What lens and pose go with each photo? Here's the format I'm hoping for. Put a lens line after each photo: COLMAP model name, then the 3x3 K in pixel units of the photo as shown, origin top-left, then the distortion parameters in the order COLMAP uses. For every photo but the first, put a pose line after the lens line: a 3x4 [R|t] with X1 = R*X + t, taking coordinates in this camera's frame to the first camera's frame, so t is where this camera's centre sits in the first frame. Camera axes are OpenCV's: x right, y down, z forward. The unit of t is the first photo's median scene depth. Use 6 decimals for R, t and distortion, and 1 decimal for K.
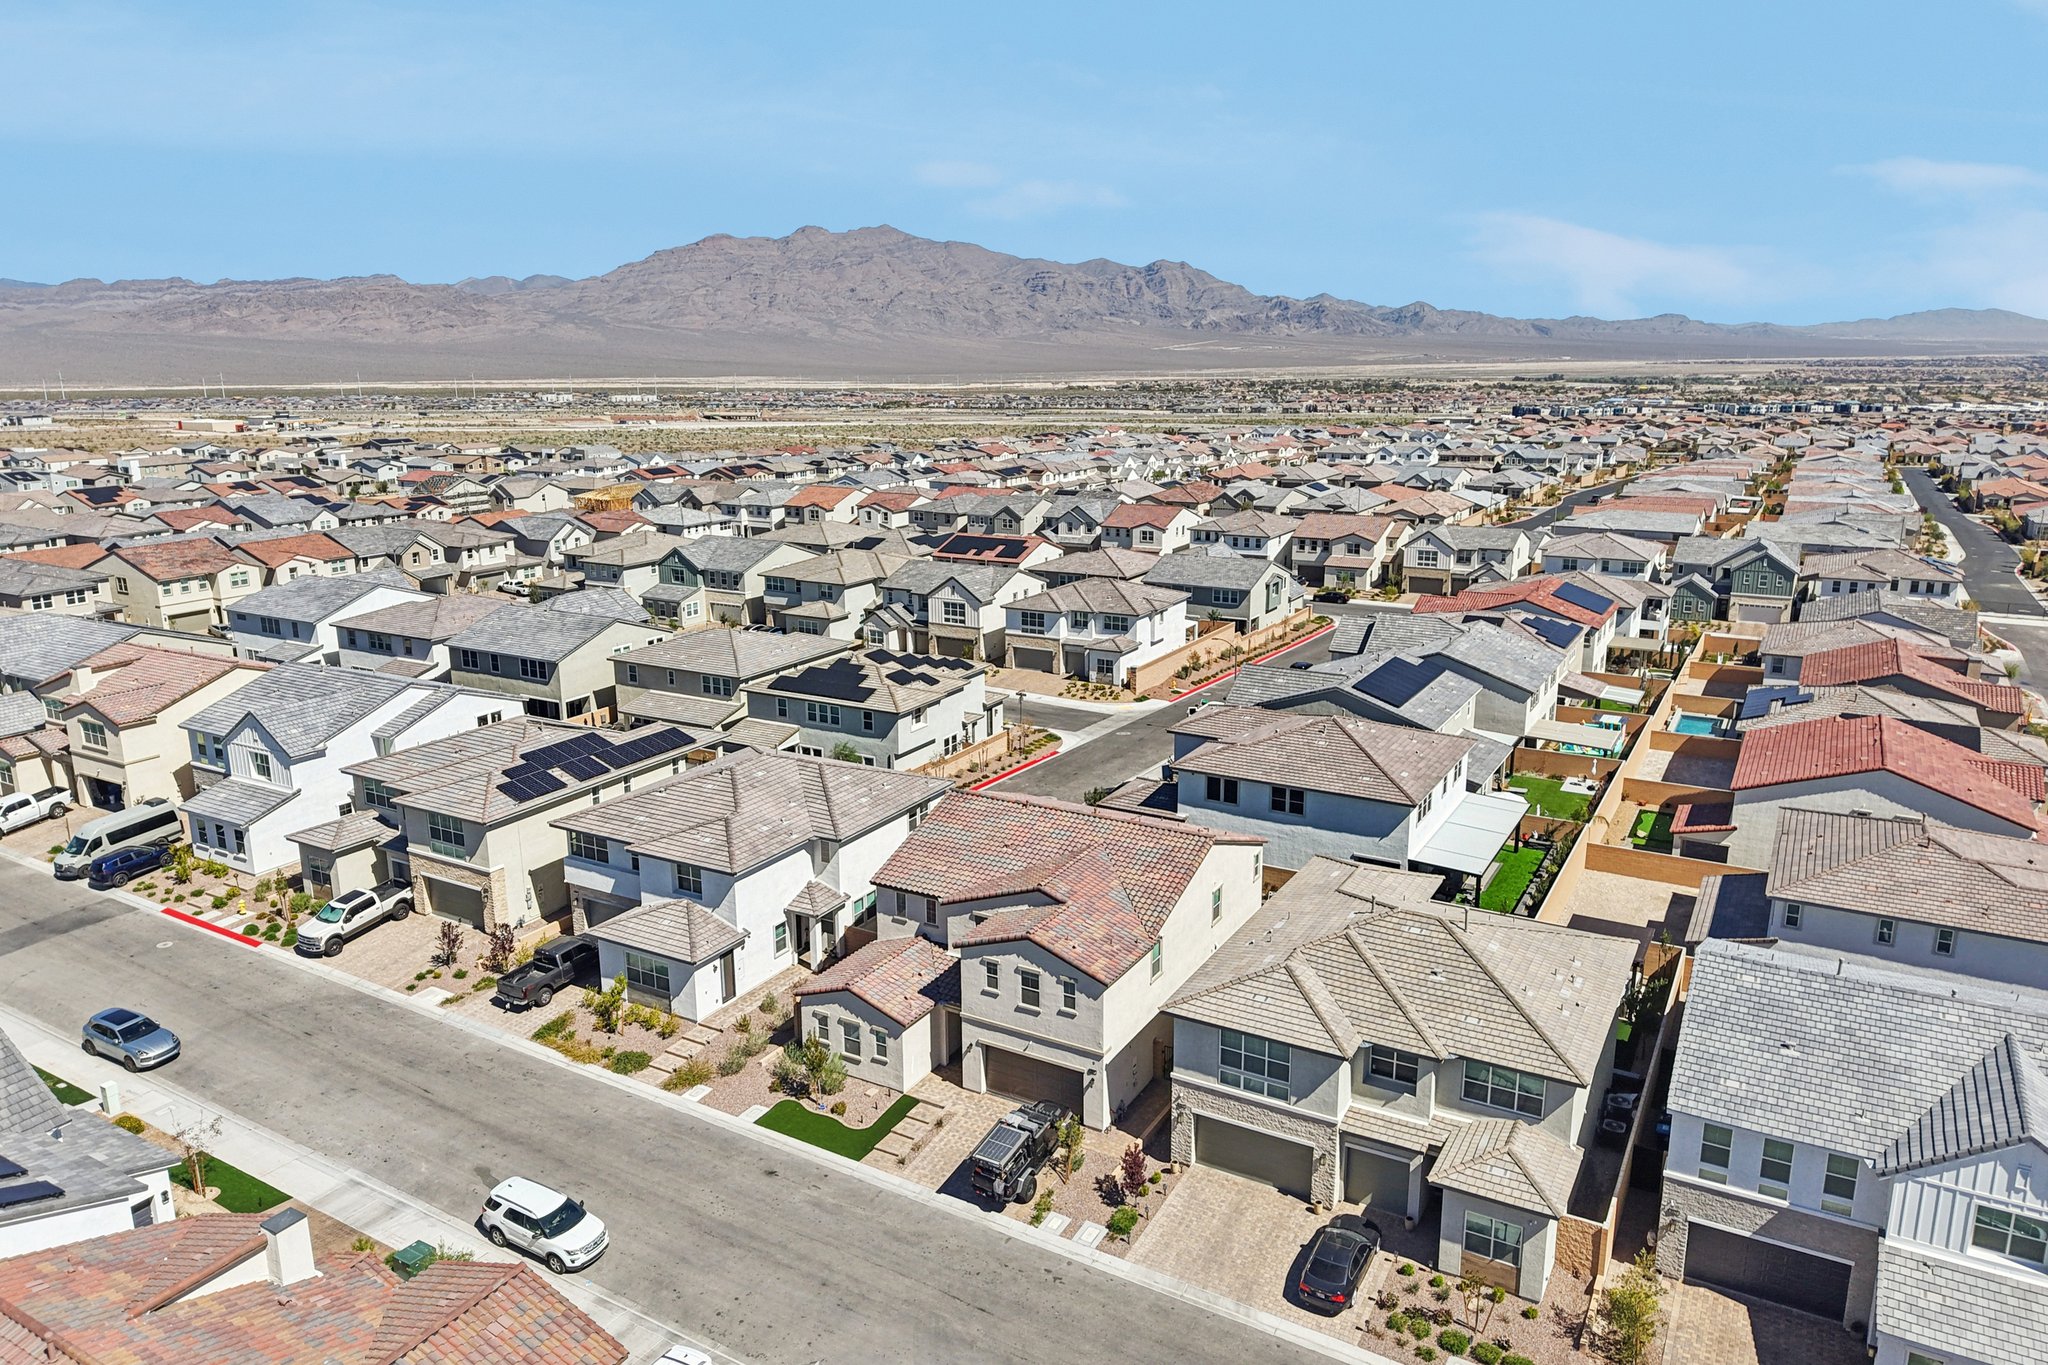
lens RADIAL K [[1395.2, 0, 1029.6], [0, 1395.2, 616.7], [0, 0, 1]] dist [0.029215, -0.032694]
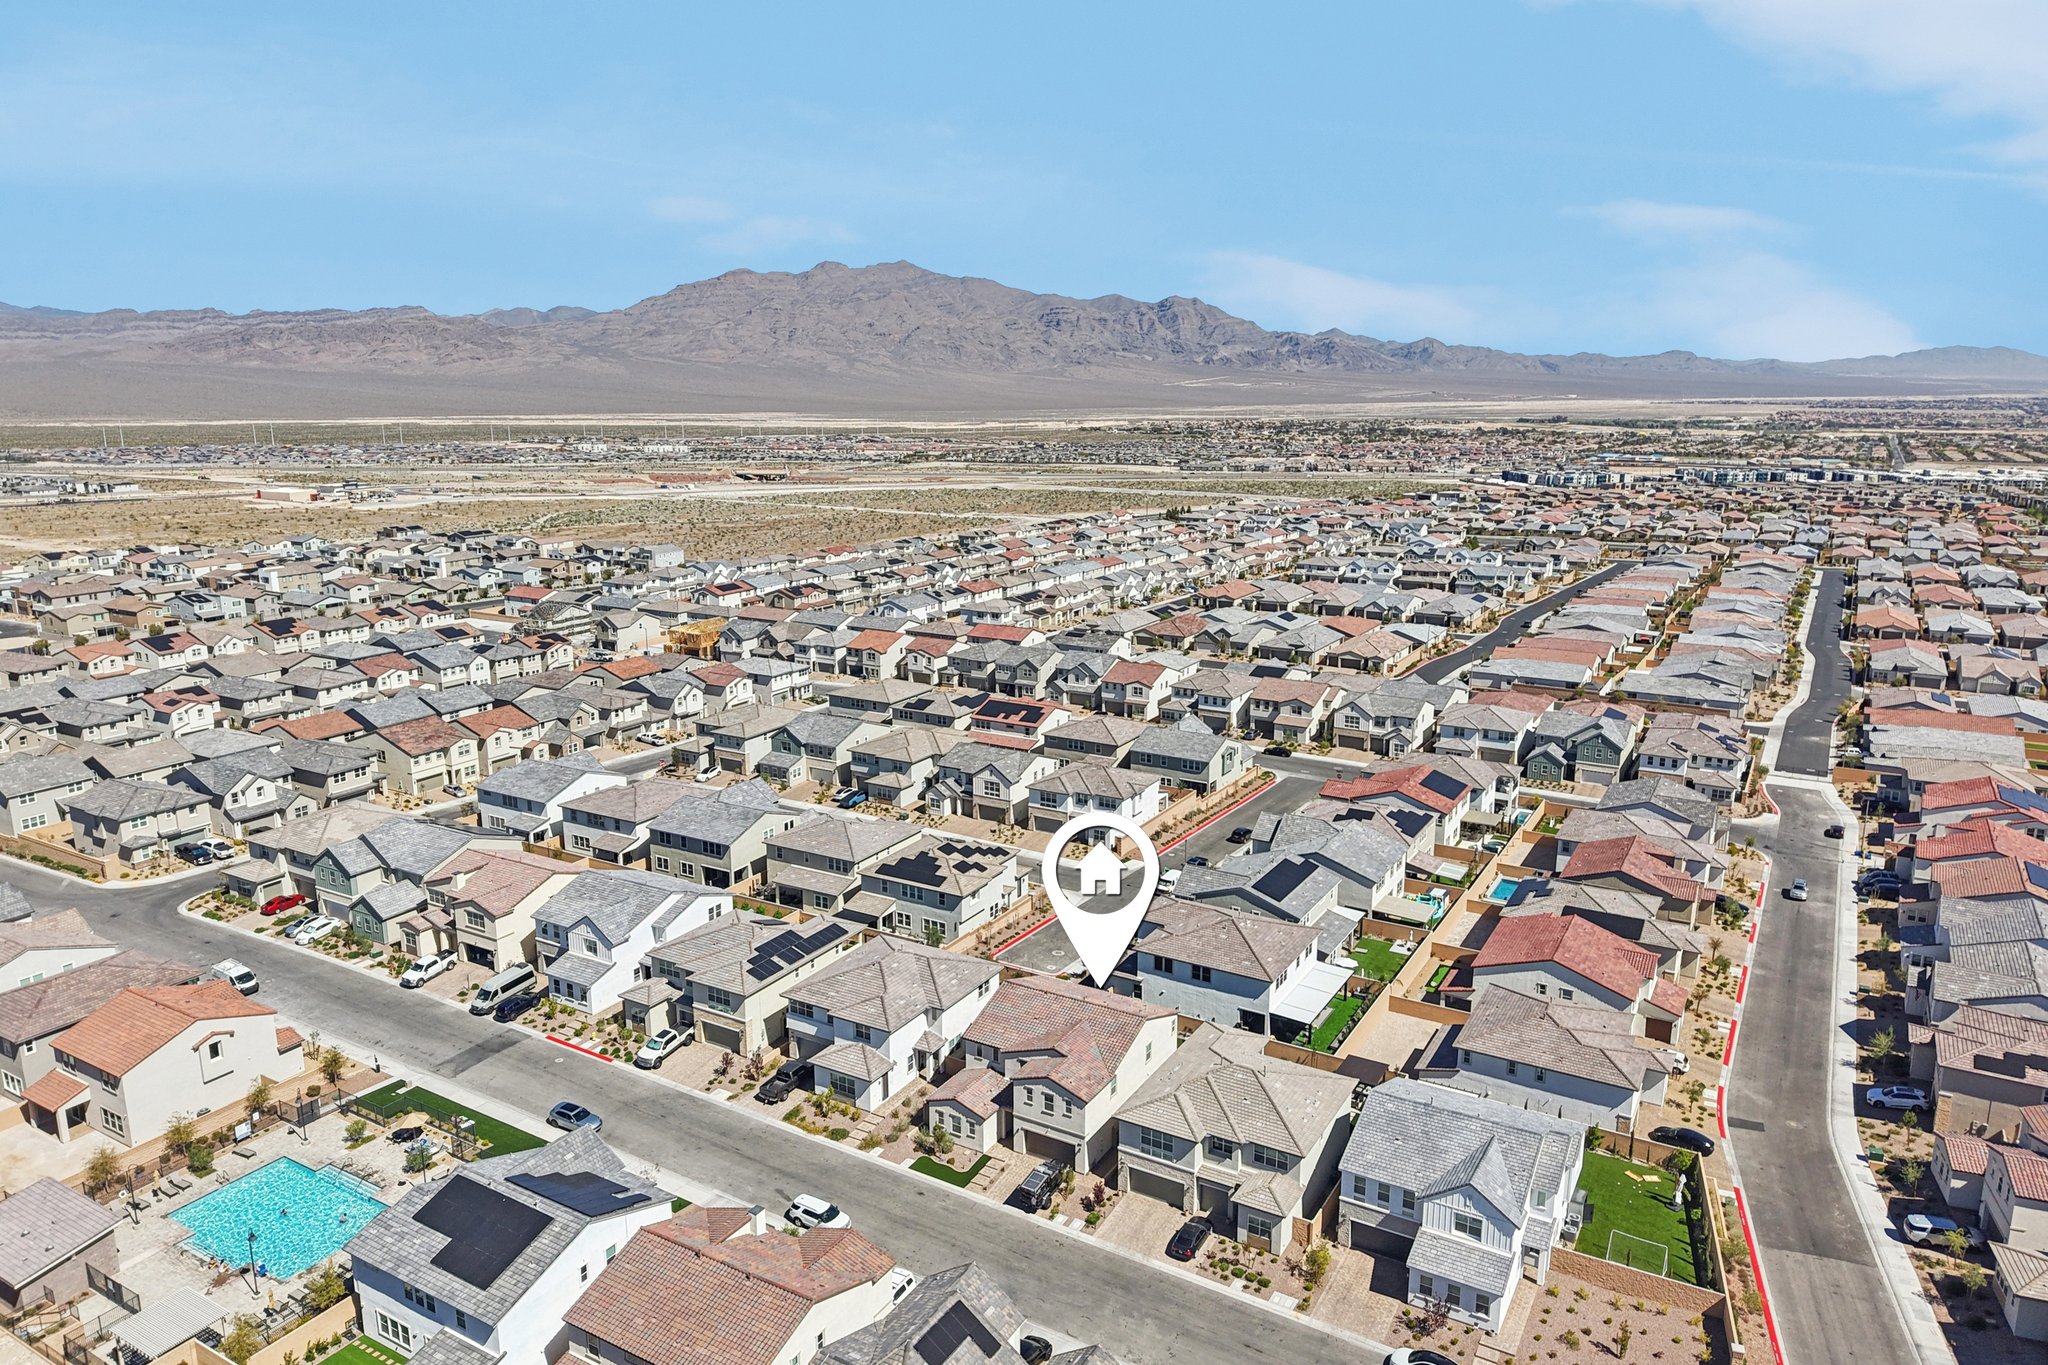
lens RADIAL K [[1395.2, 0, 1023.8], [0, 1395.2, 616.3], [0, 0, 1]] dist [0.029215, -0.032694]
pose [[0.999899, 0.005021, -0.013261, -0.008345], [-0.005229, 0.999863, -0.015724, -0.271644], [0.013180, 0.015792, 0.999788, -0.692404]]
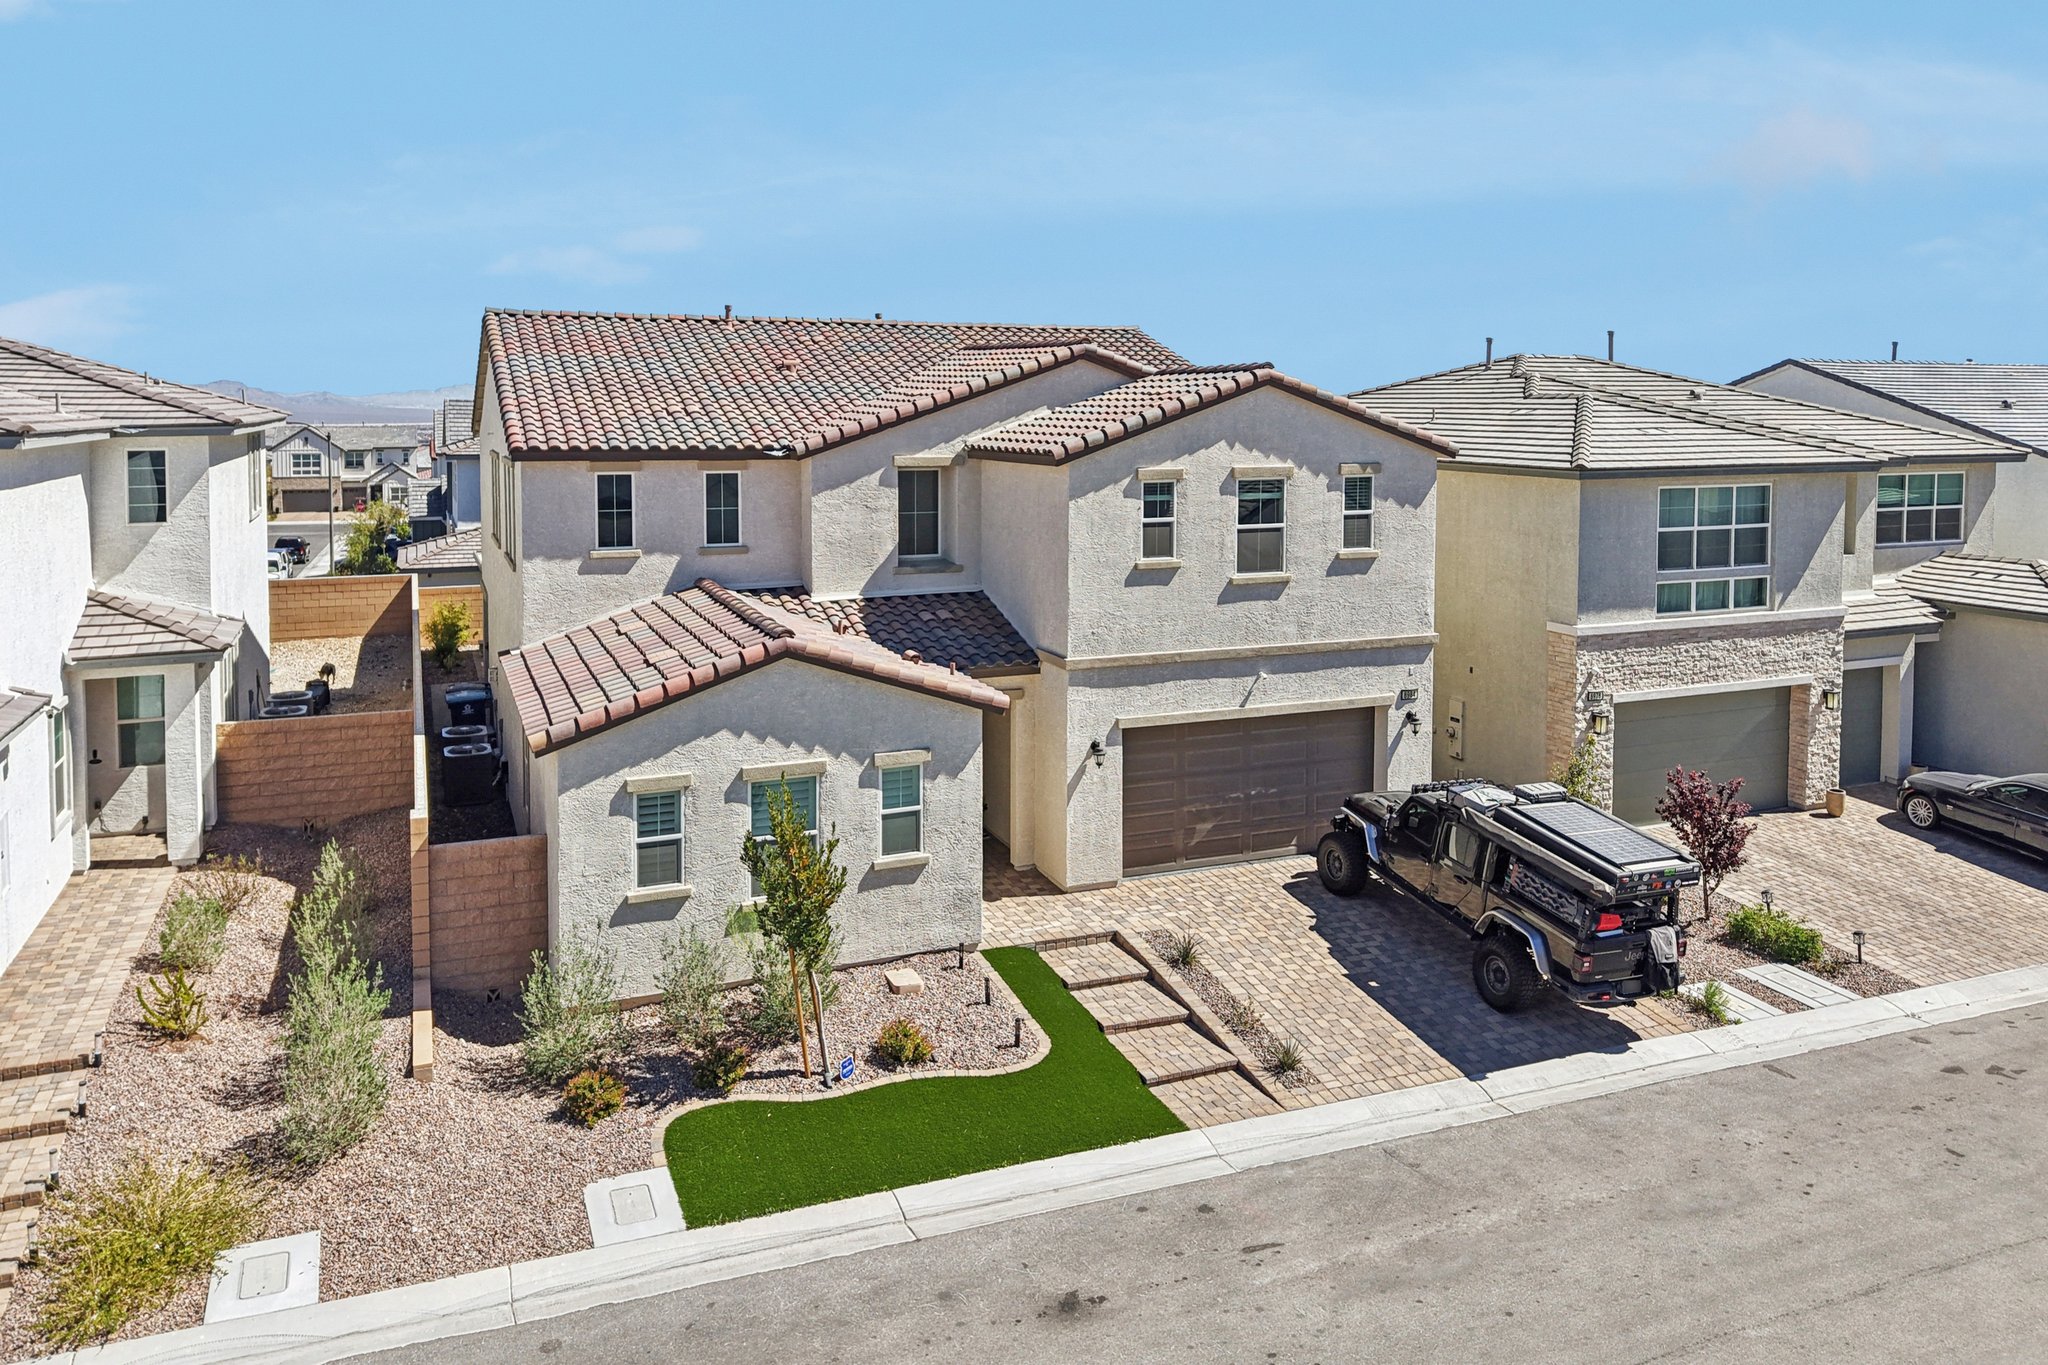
lens RADIAL K [[1442.6, 0, 979.1], [0, 1442.6, 490.4], [0, 0, 1]] dist [0.005067, 0.000669]
pose [[0.615556, -0.038072, 0.787173, -0.244097], [0.150507, 0.986128, -0.069999, 0.187915], [-0.773588, 0.161564, 0.612746, 0.563506]]
